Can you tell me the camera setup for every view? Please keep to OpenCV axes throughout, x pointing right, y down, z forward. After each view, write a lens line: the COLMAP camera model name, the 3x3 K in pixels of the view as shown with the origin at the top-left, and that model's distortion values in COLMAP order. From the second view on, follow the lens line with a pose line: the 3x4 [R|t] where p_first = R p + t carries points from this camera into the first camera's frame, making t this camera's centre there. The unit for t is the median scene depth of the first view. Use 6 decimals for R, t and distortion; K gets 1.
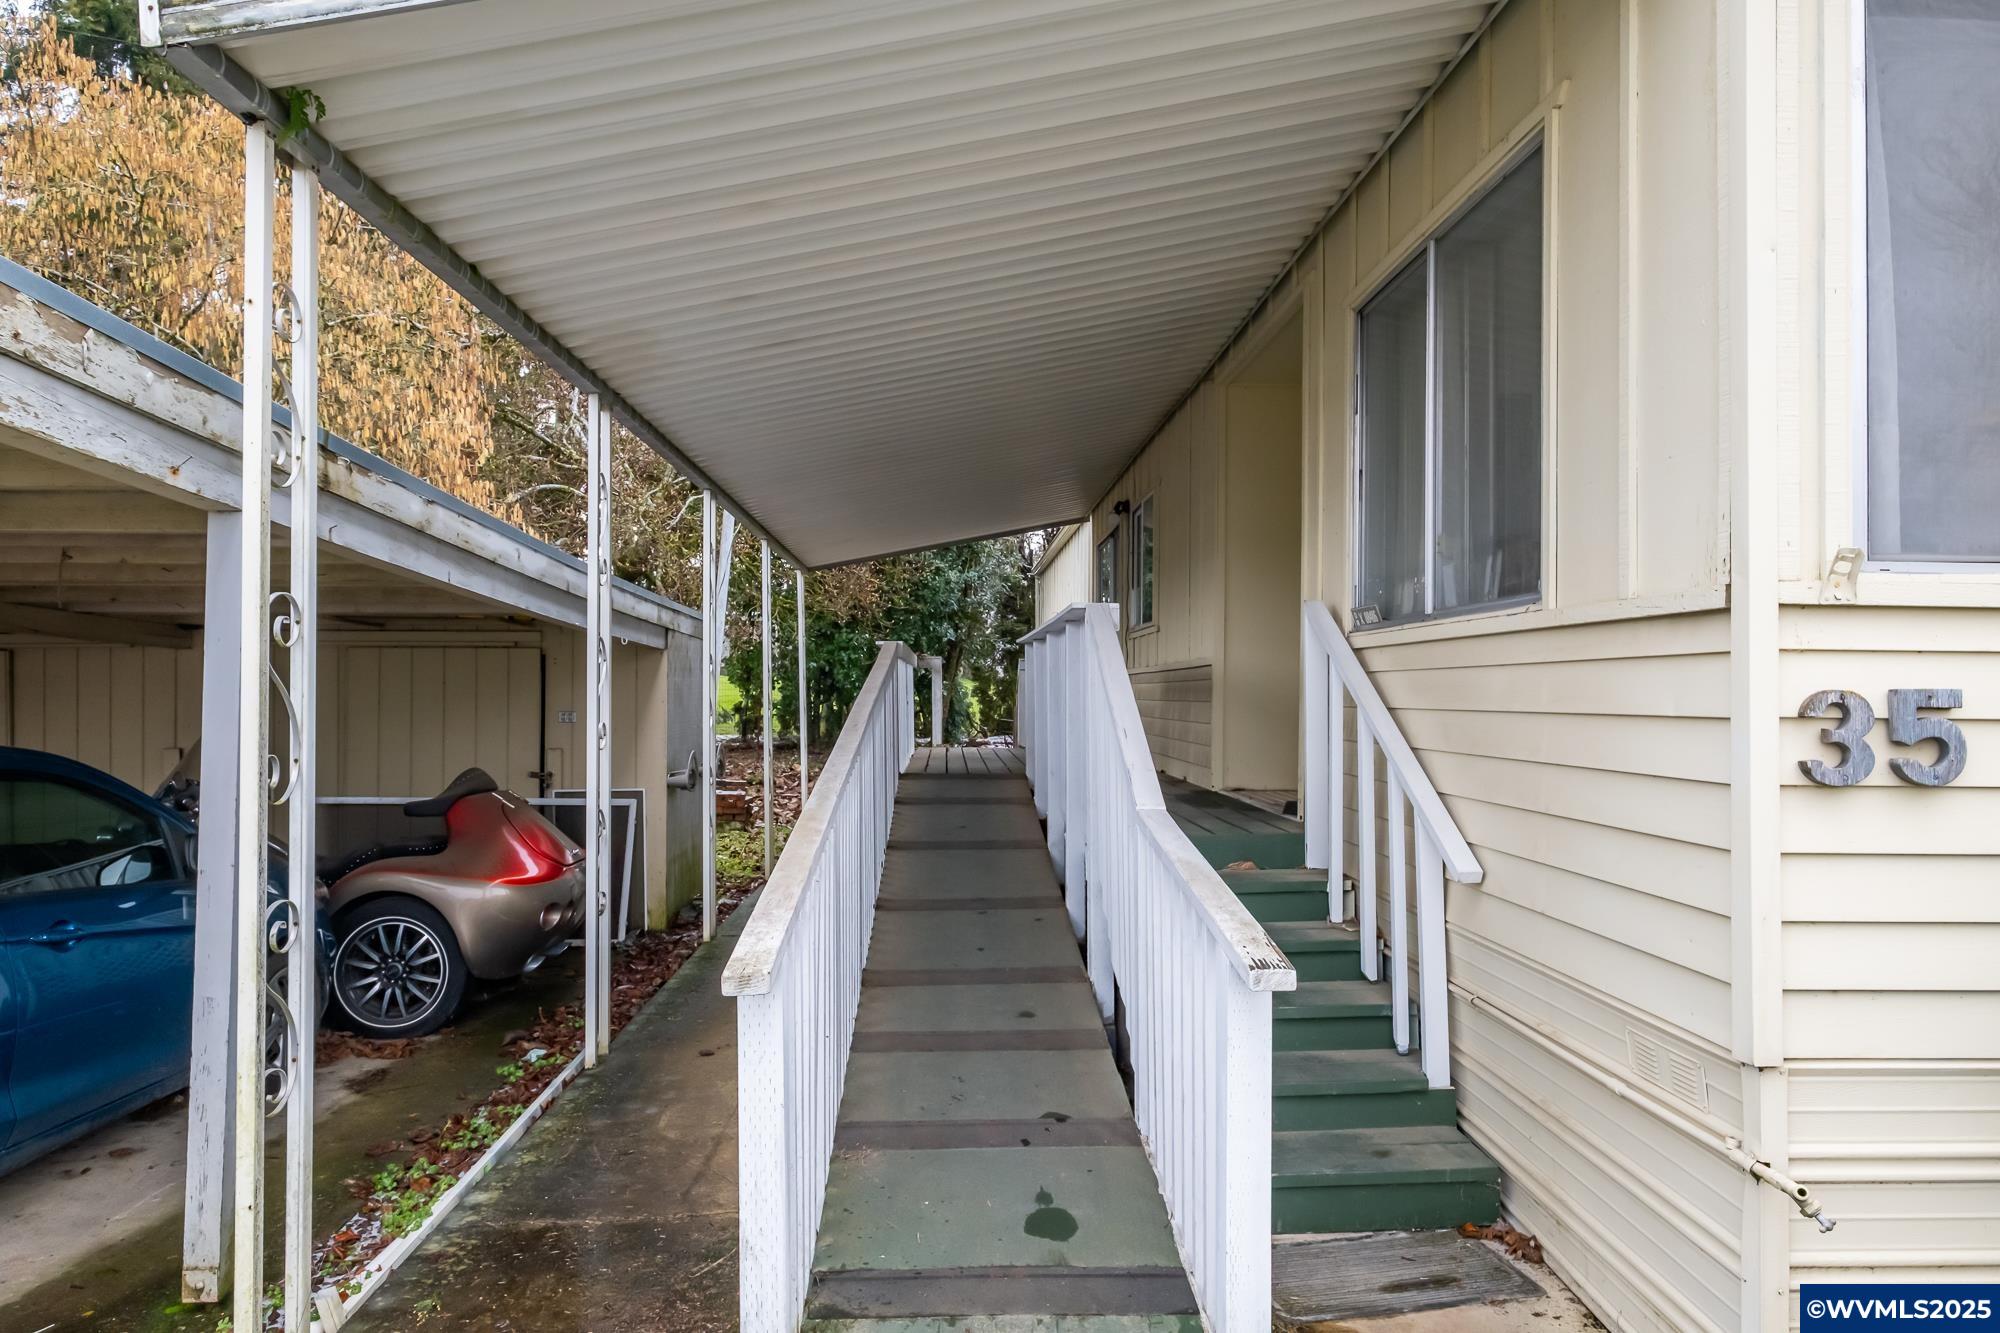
lens RADIAL K [[1275.1, 0, 970.5], [0, 1275.1, 672.0], [0, 0, 1]] dist [0.002524, 0.001886]
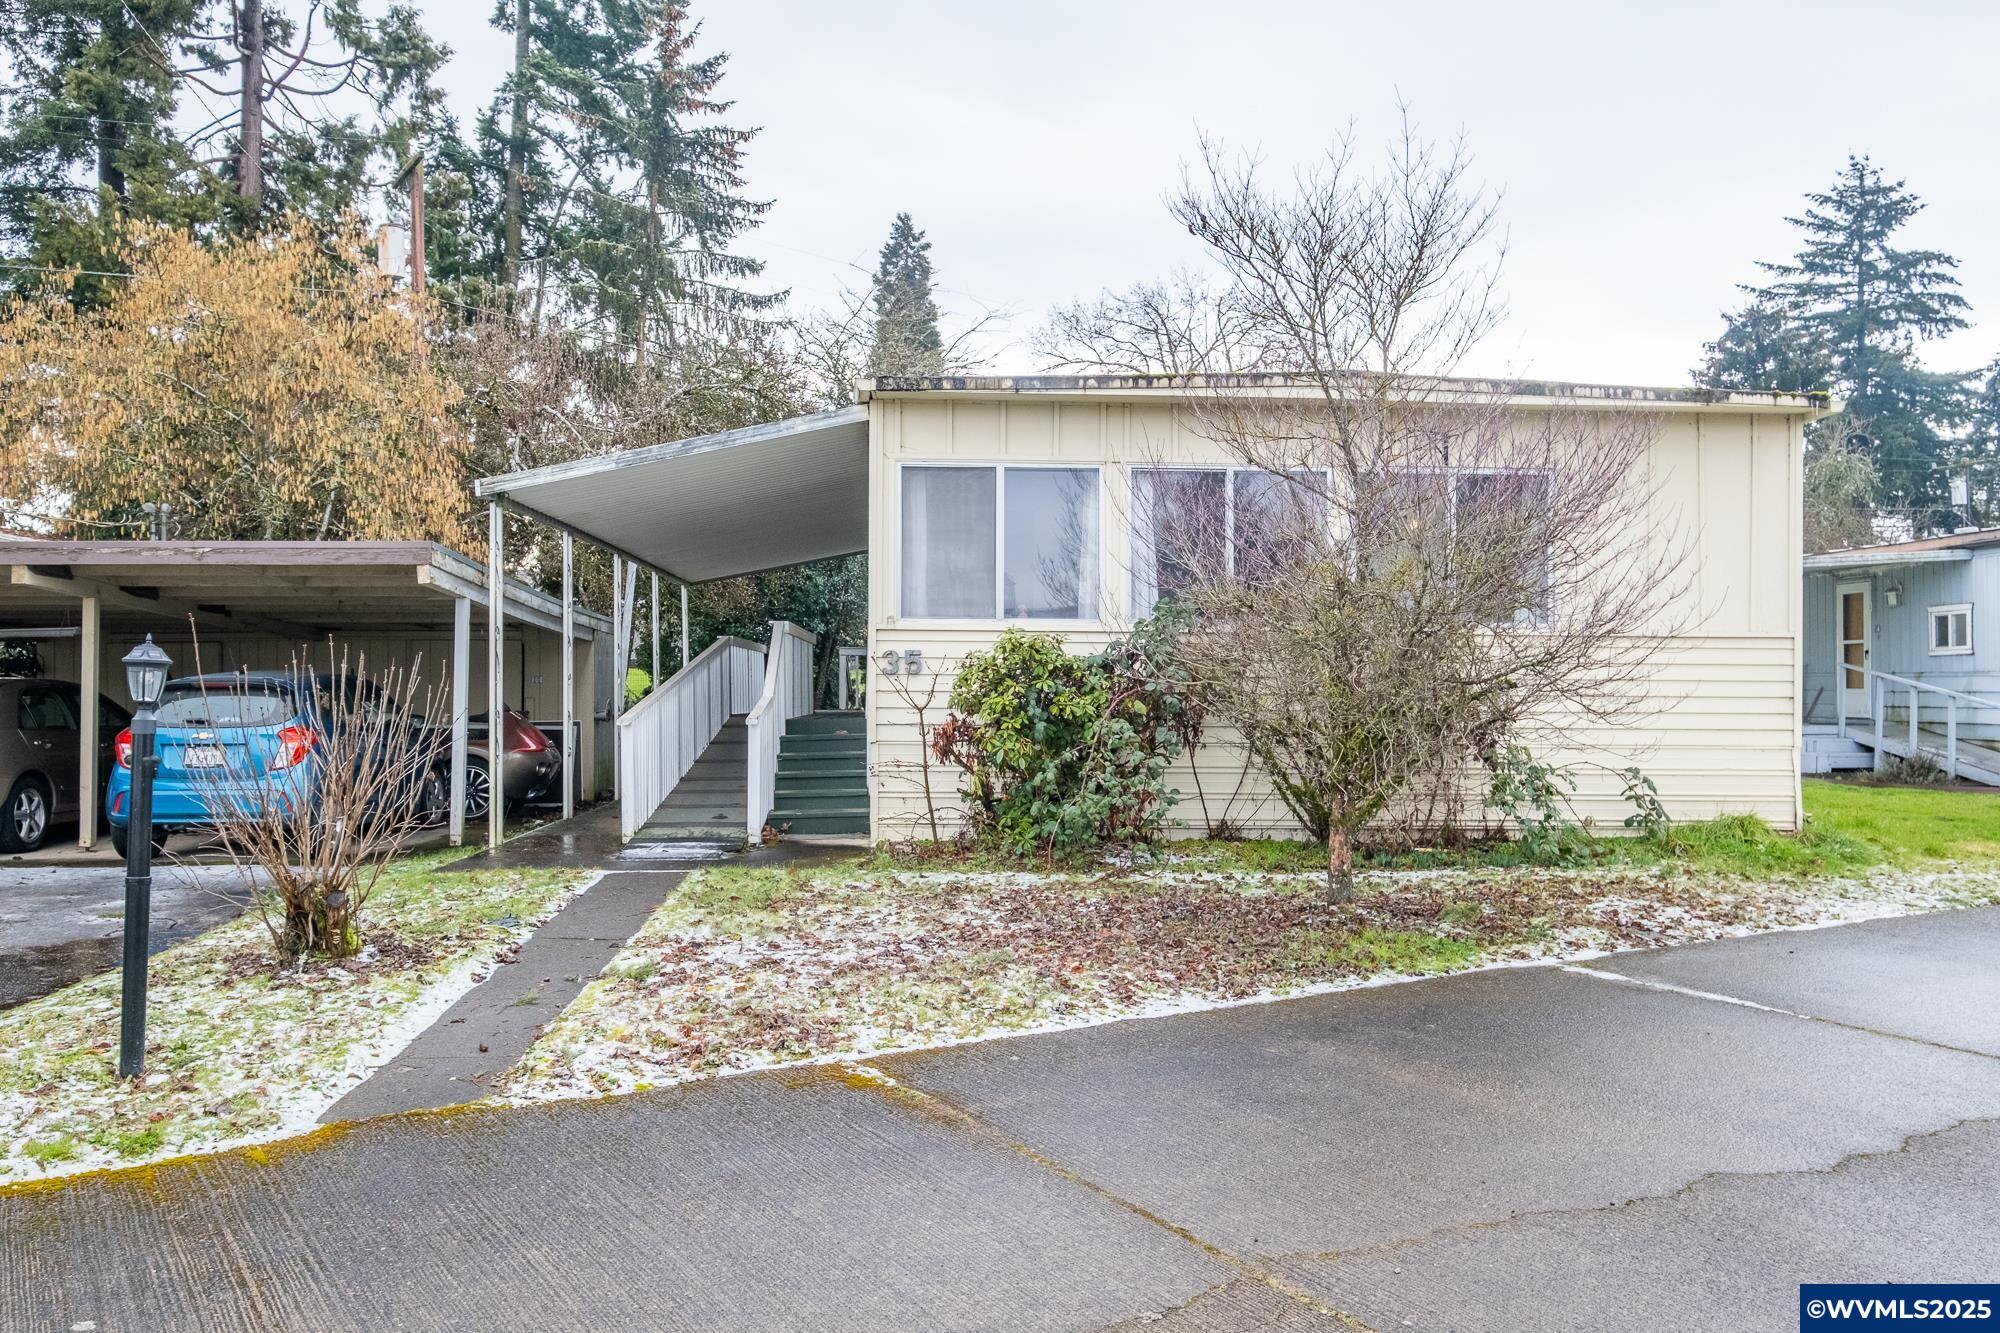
lens RADIAL K [[1613.0, 0, 1000.0], [0, 1613.0, 666.5], [0, 0, 1]] dist [0.052676, -0.001002]
pose [[0.999645, -0.003536, 0.026395, 0.258538], [0.003570, 0.999993, -0.001226, 0.021320], [-0.026391, 0.001320, 0.999651, -1.226188]]
